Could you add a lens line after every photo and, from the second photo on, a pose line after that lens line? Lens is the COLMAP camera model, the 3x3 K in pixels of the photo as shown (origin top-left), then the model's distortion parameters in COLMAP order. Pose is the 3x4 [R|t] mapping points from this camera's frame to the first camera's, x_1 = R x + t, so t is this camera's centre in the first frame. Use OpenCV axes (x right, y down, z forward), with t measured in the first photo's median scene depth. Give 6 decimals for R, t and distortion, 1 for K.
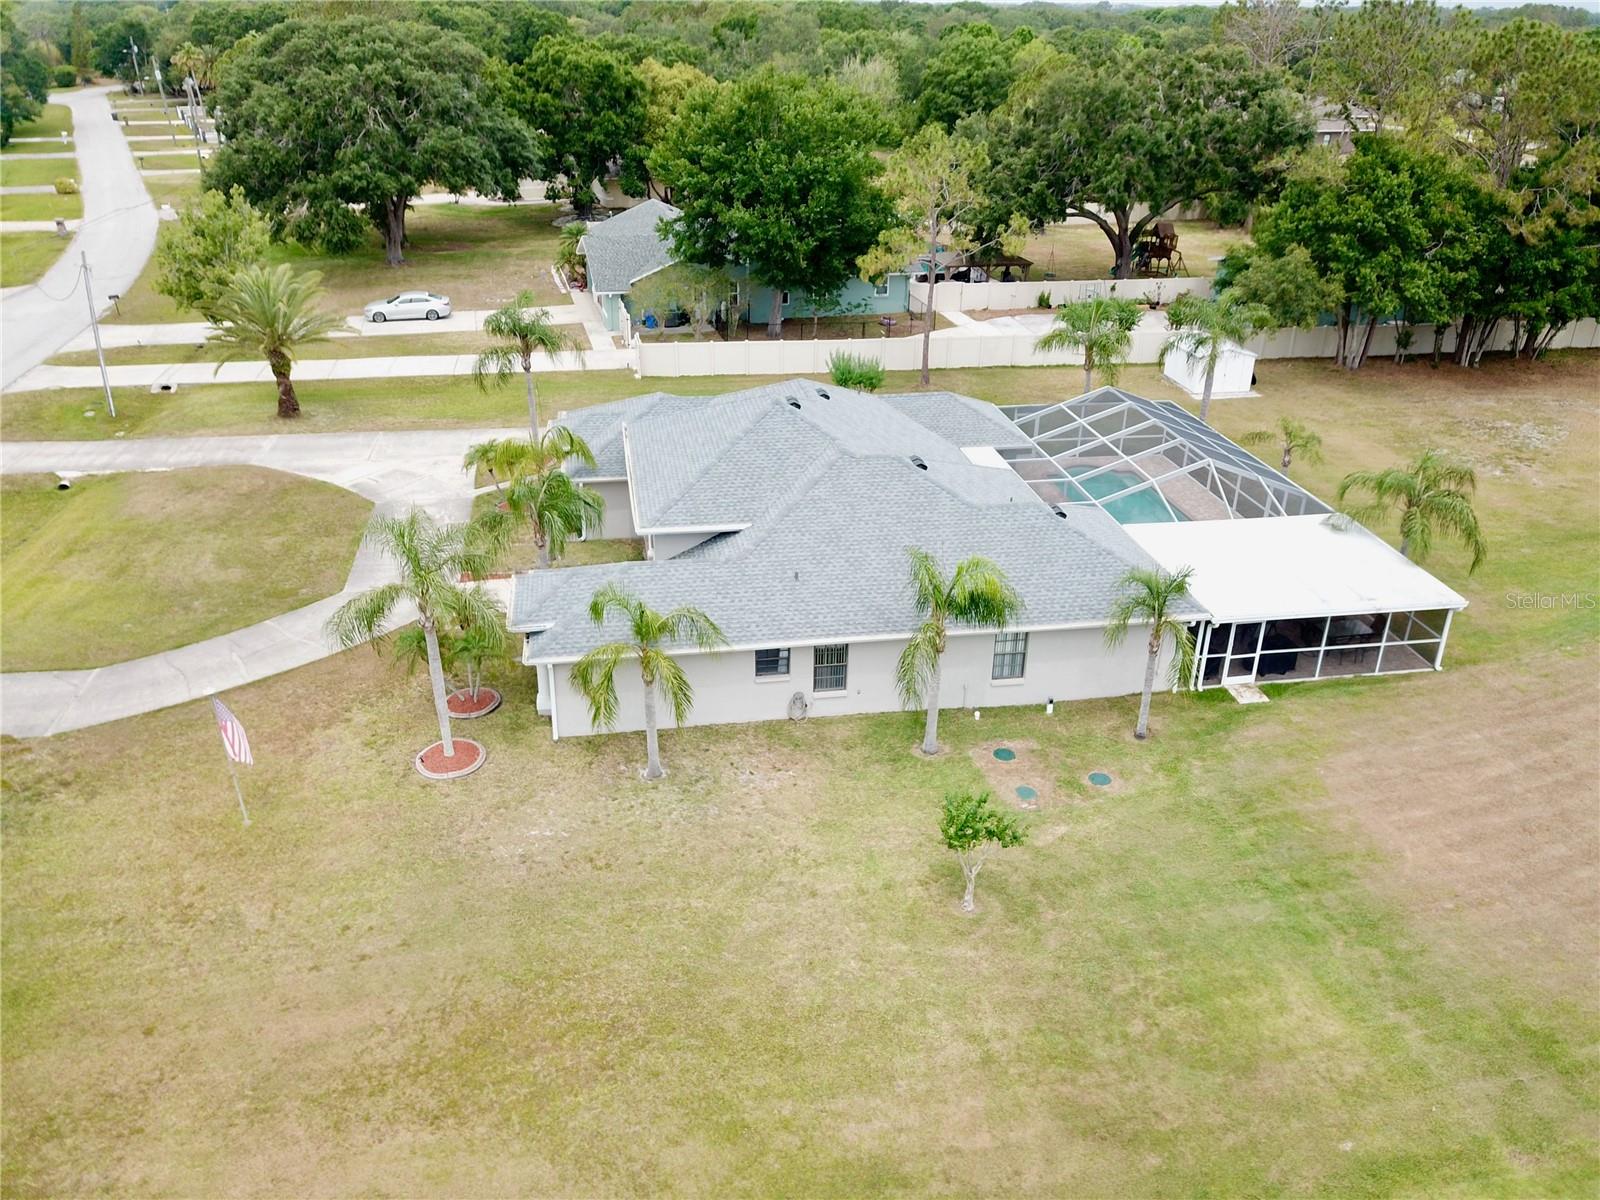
lens RADIAL K [[1235.6, 0, 814.8], [0, 1235.6, 578.0], [0, 0, 1]] dist [0.007239, 0.003709]
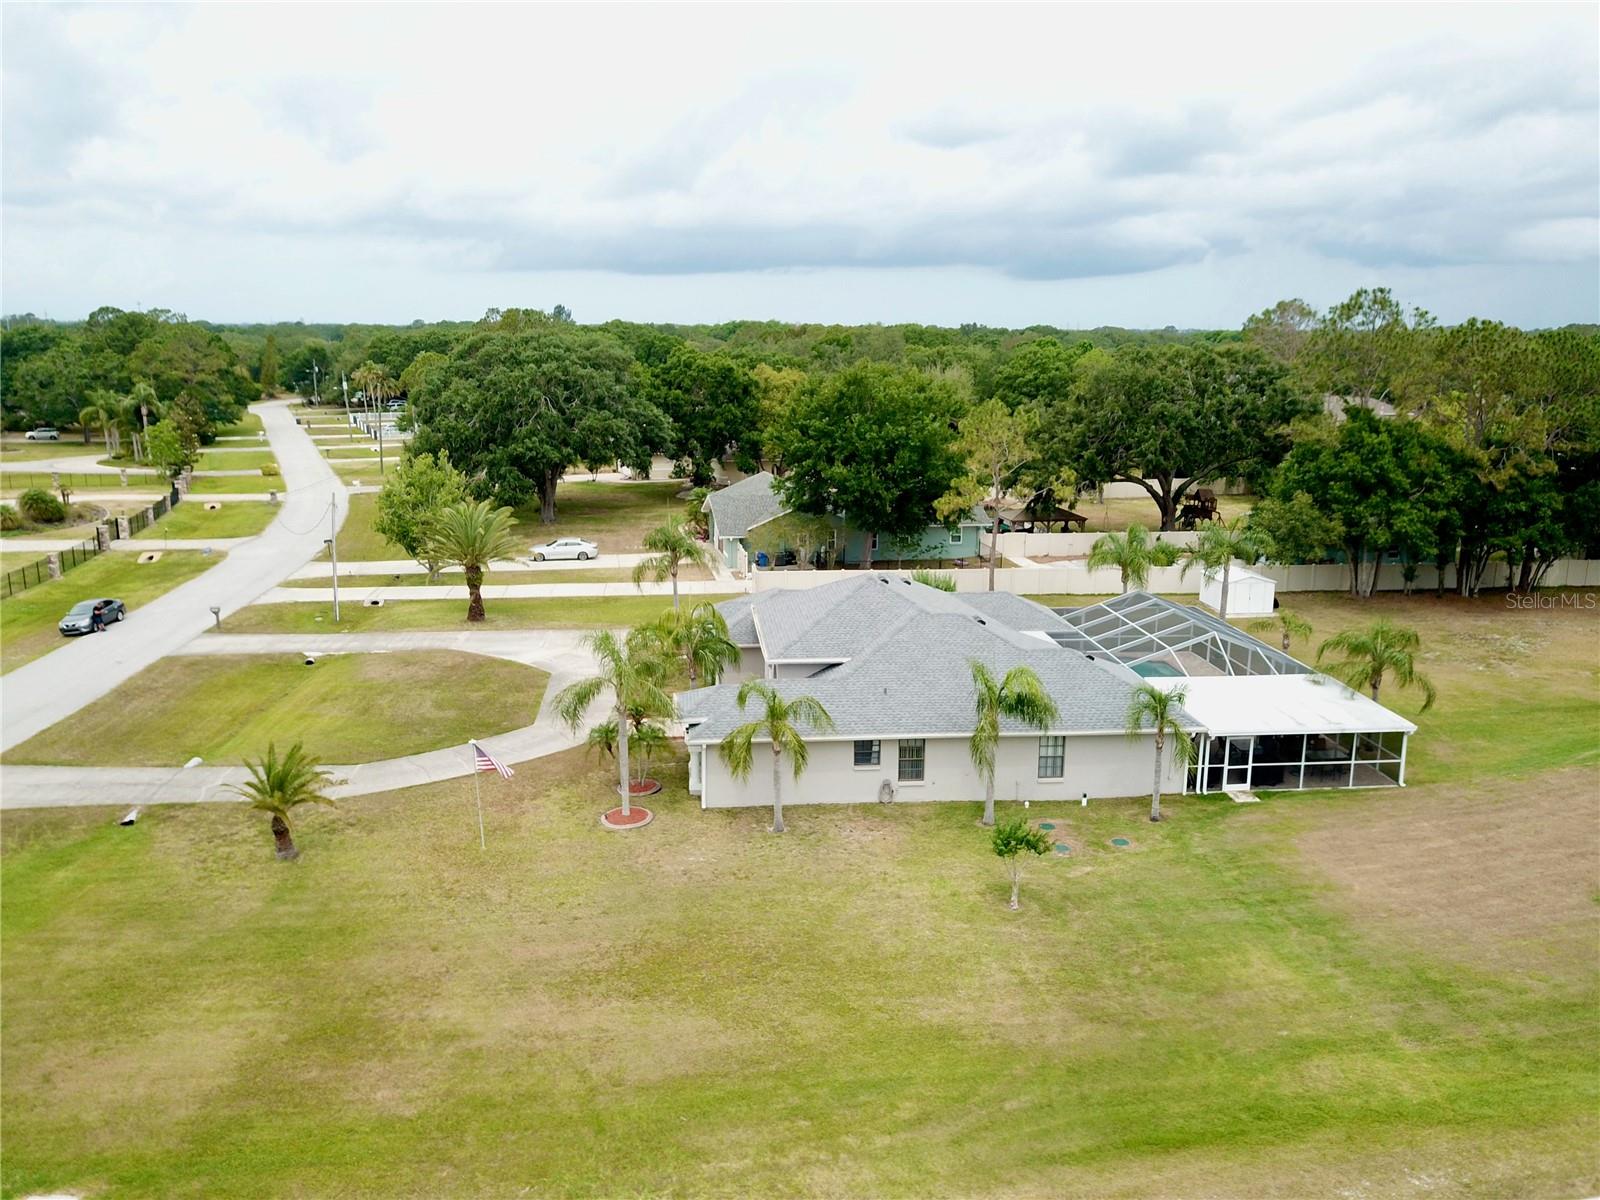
lens RADIAL K [[1235.6, 0, 814.8], [0, 1235.6, 578.0], [0, 0, 1]] dist [0.007239, 0.003709]
pose [[0.997609, 0.004915, -0.068943, -0.000625], [-0.021142, 0.971360, -0.236671, 0.134342], [0.065805, 0.237563, 0.969141, -0.222779]]
